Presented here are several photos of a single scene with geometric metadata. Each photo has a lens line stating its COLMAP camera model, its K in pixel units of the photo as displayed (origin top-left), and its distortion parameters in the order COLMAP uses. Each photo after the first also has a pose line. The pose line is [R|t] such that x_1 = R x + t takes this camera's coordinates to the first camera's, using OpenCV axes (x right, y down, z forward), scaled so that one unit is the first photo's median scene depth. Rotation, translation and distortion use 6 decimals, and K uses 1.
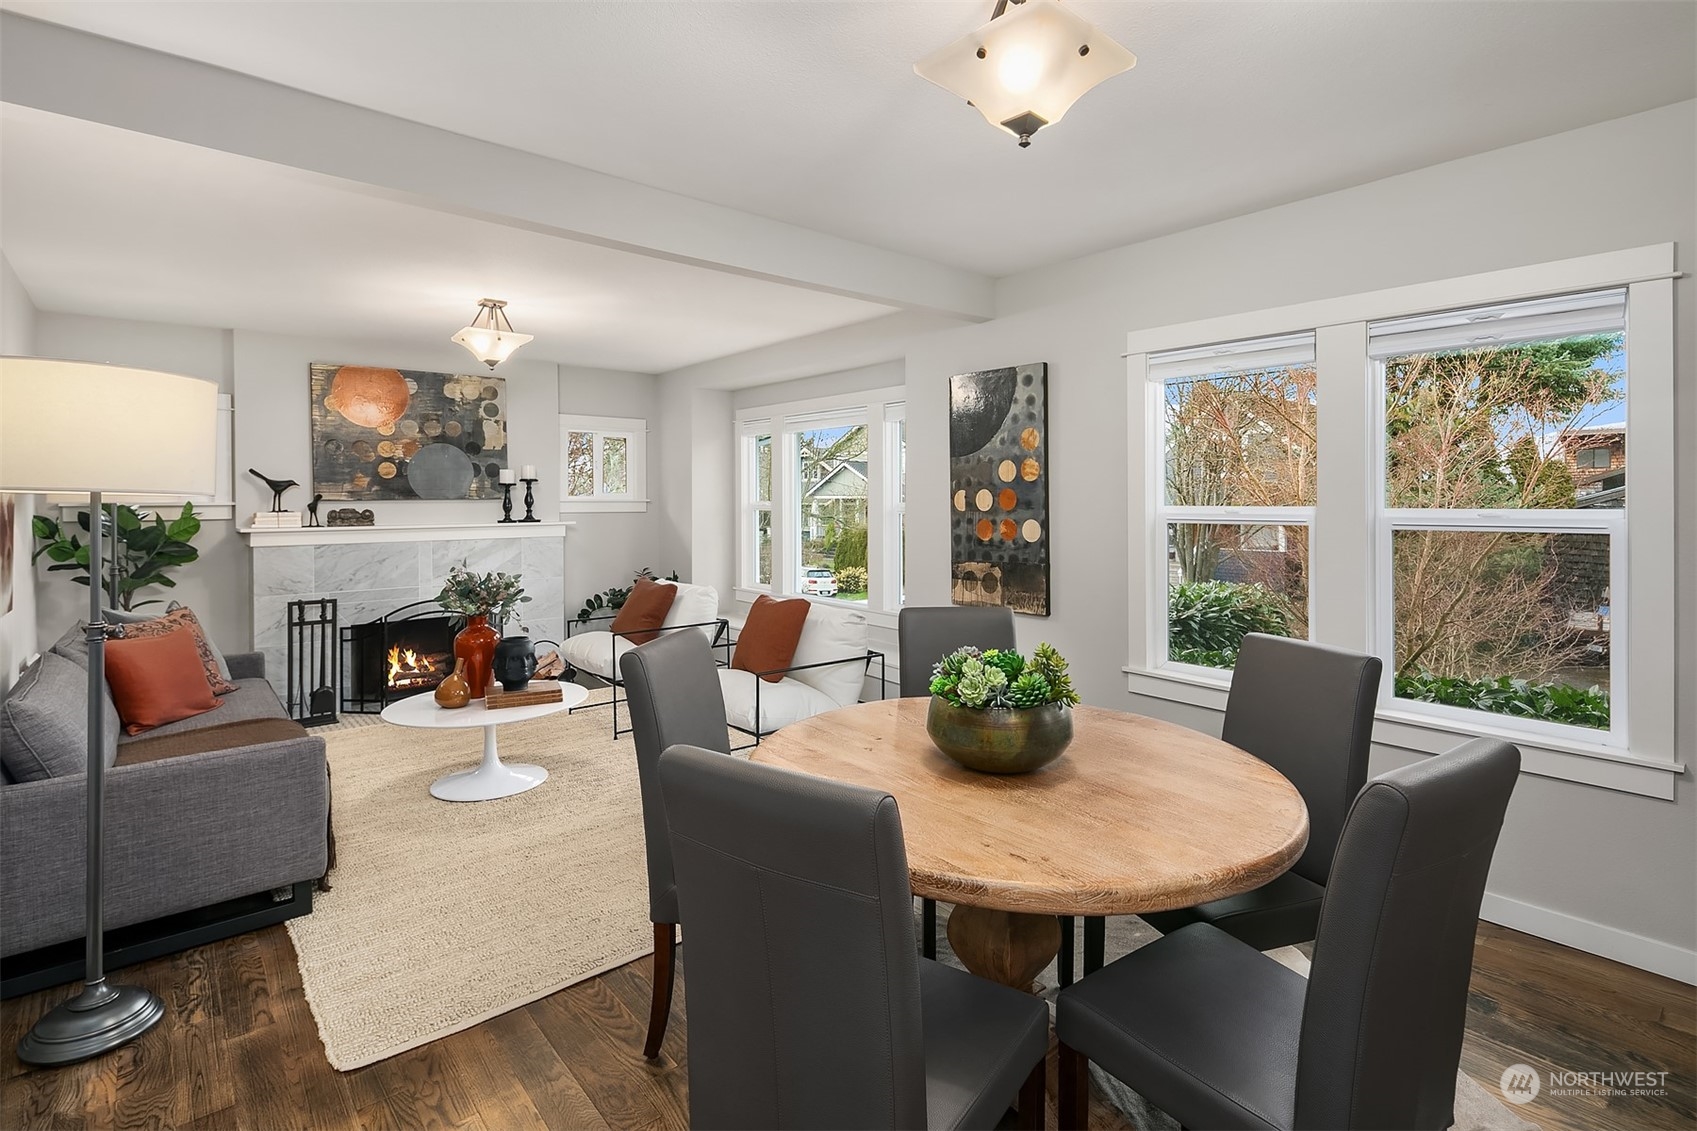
lens RADIAL K [[822.1, 0, 866.2], [0, 822.1, 496.6], [0, 0, 1]] dist [0.005360, -0.003228]
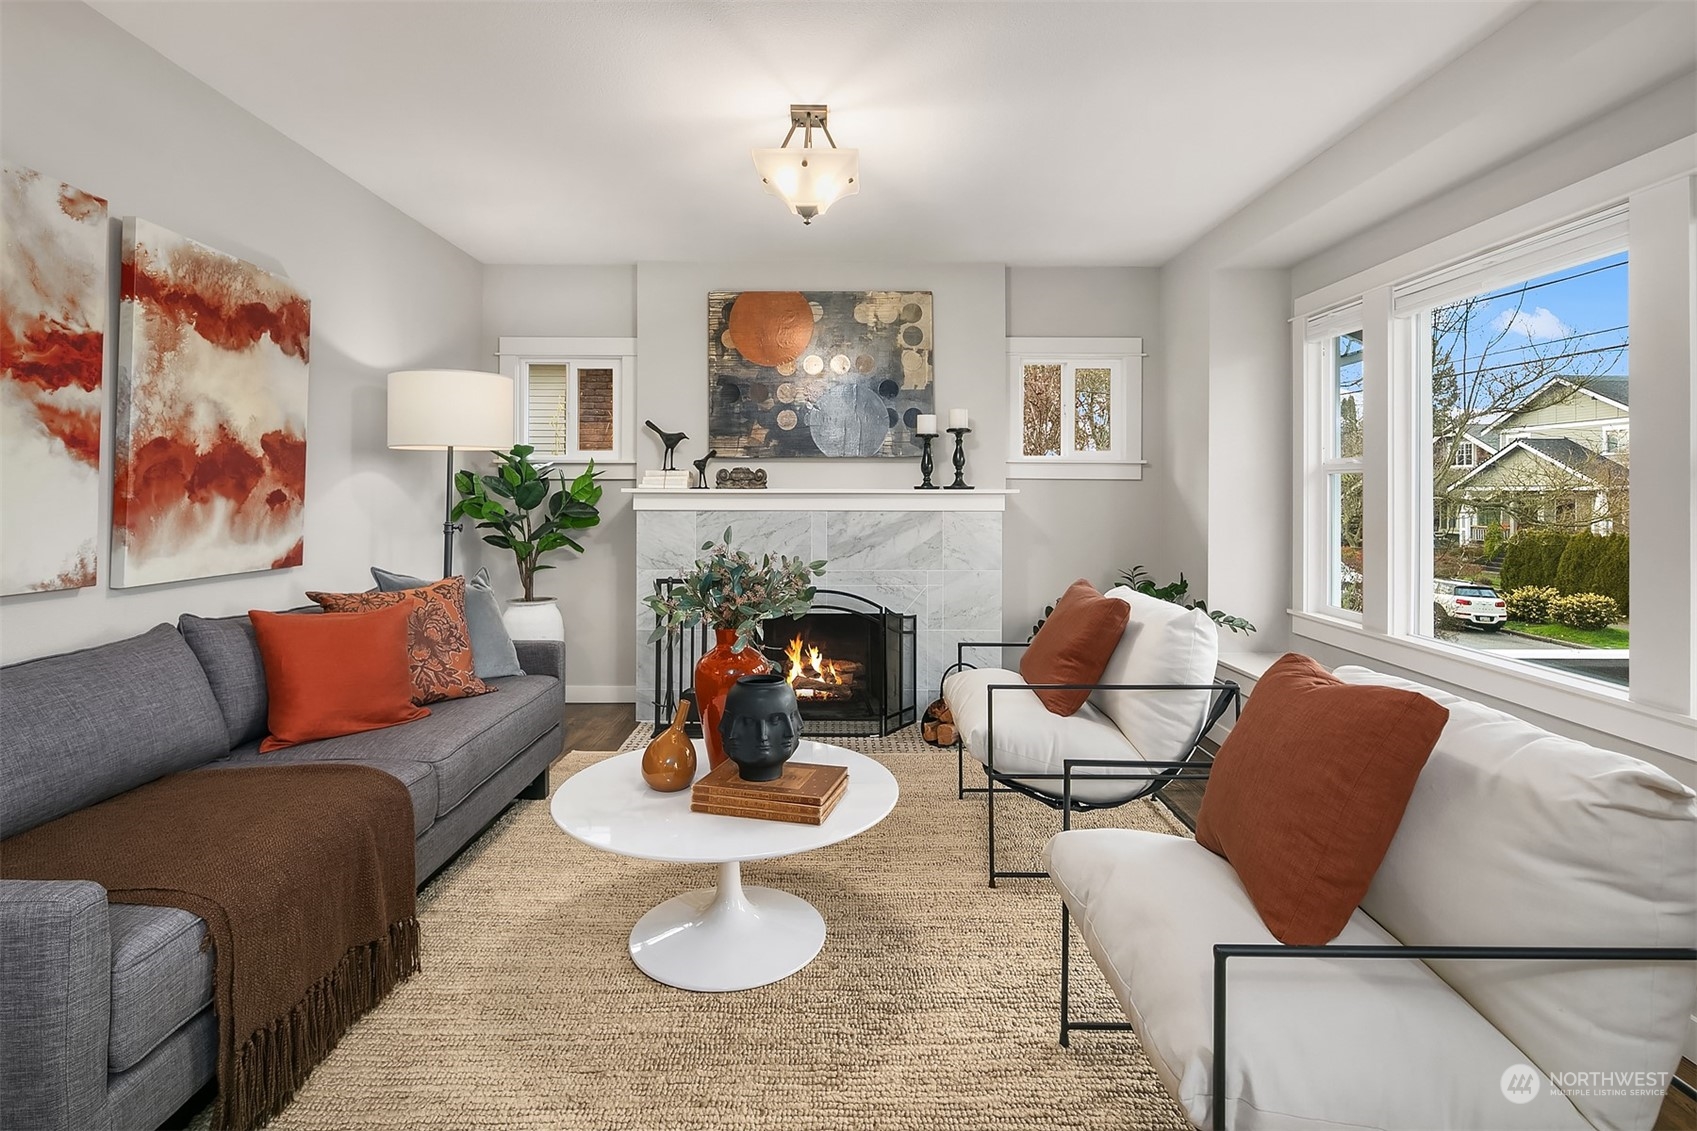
lens RADIAL K [[822.1, 0, 846.1], [0, 822.1, 487.3], [0, 0, 1]] dist [0.005360, -0.003228]
pose [[0.759249, 0.001204, -0.650800, -0.025741], [-0.004560, 0.999984, -0.003469, 0.032771], [0.650785, 0.005602, 0.759242, 0.415768]]
